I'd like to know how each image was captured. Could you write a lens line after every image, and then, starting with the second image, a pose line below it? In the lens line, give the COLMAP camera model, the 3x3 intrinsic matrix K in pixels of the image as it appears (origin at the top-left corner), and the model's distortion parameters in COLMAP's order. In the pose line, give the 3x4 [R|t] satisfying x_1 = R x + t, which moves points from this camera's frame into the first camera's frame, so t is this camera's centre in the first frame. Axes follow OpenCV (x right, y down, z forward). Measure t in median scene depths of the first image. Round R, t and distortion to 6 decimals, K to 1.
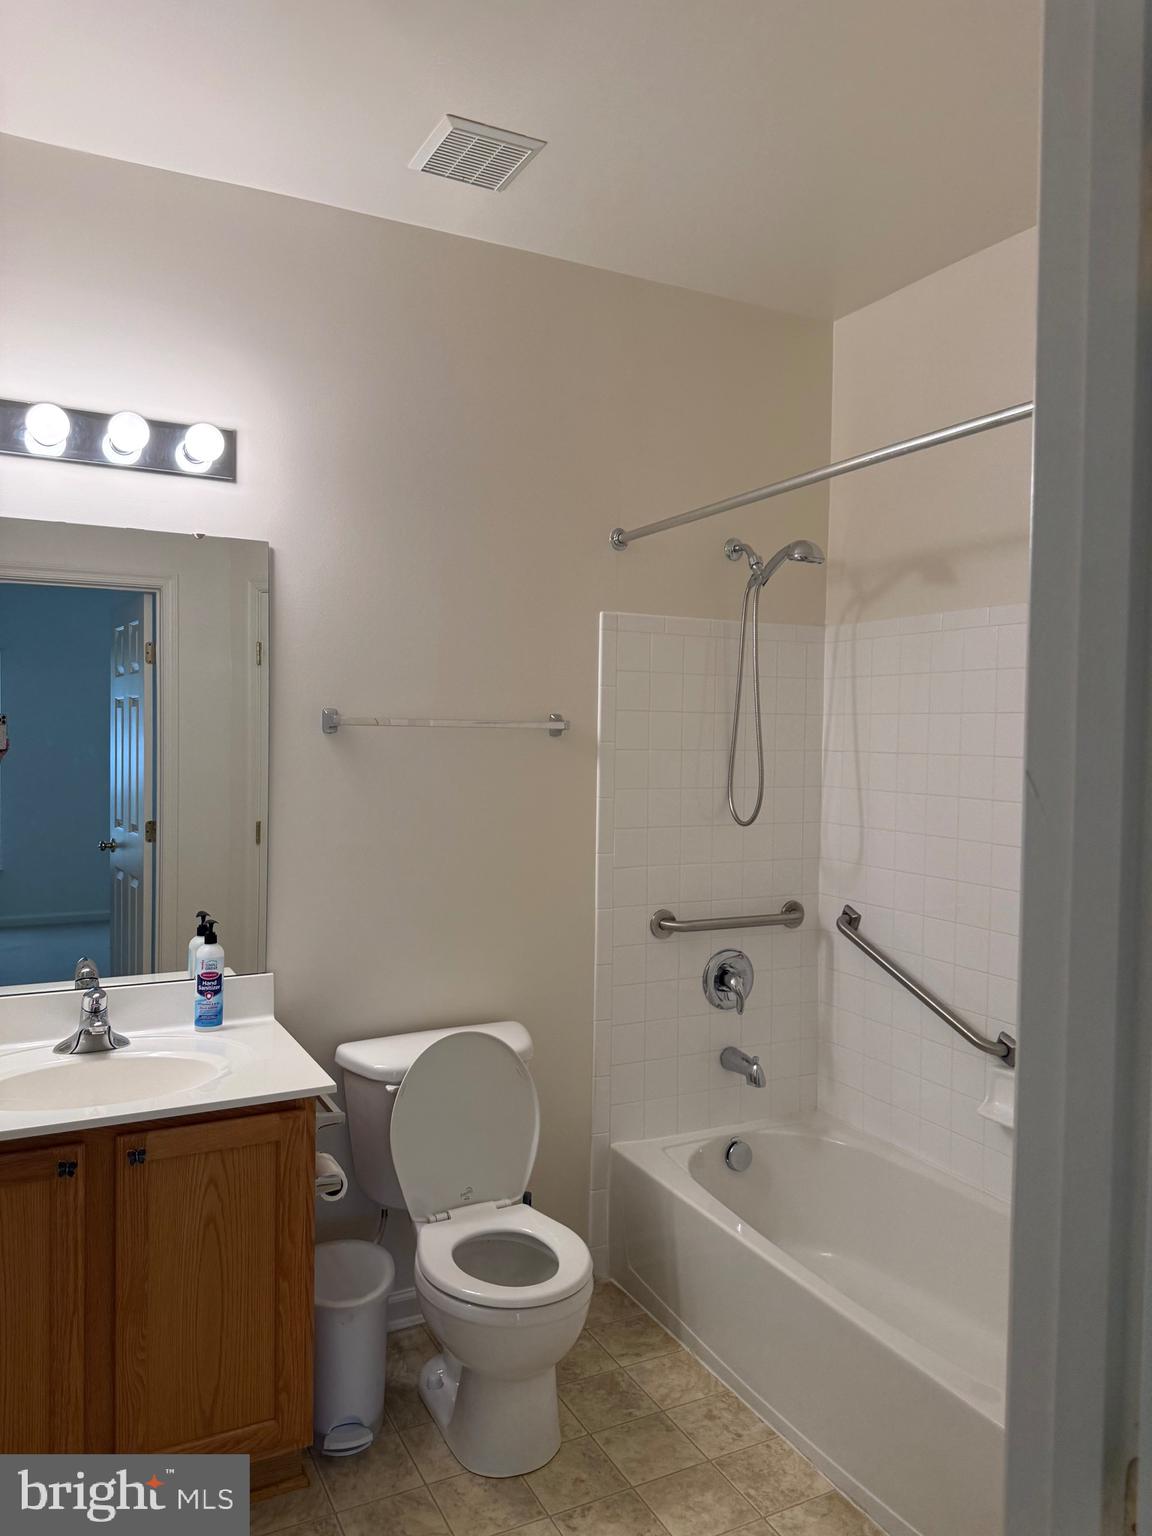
lens RADIAL K [[1087.4, 0, 564.6], [0, 1087.4, 756.3], [0, 0, 1]] dist [0.049172, -0.057736]
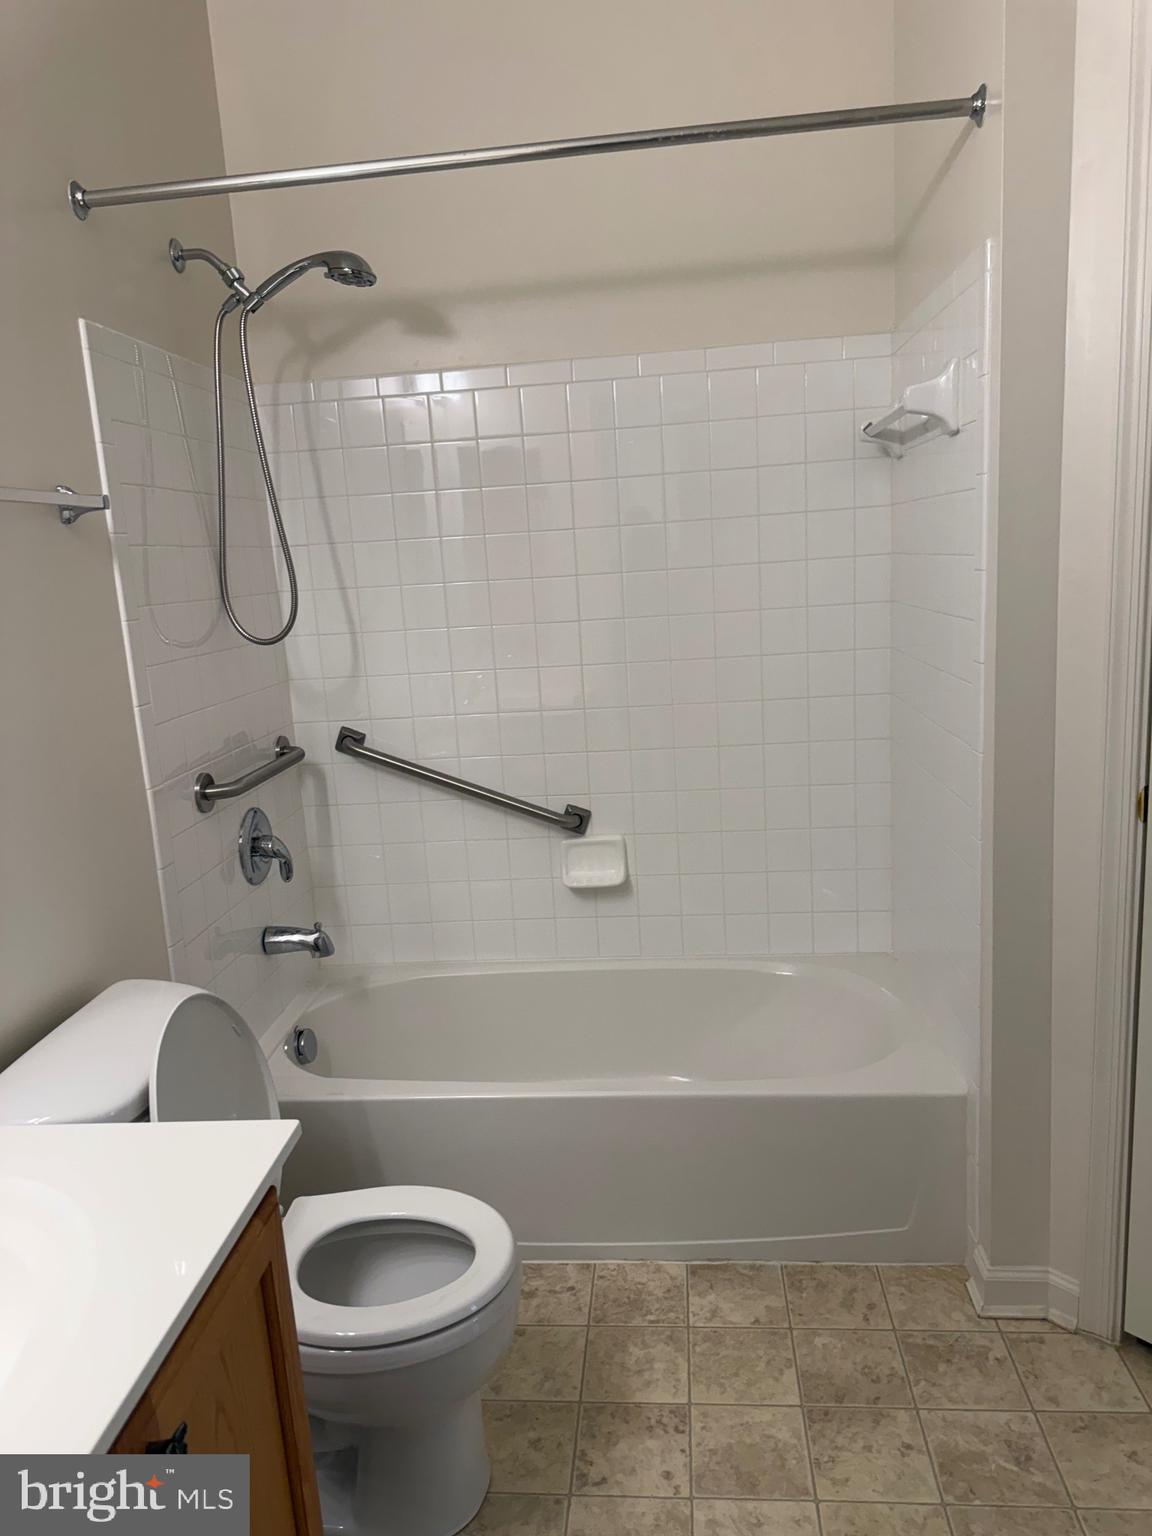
lens RADIAL K [[1087.4, 0, 573.3], [0, 1087.4, 776.1], [0, 0, 1]] dist [0.049172, -0.057736]
pose [[0.523473, -0.208651, 0.826100, -0.432794], [0.079250, 0.977273, 0.196615, 0.023371], [-0.848349, -0.037454, 0.528111, 0.464074]]
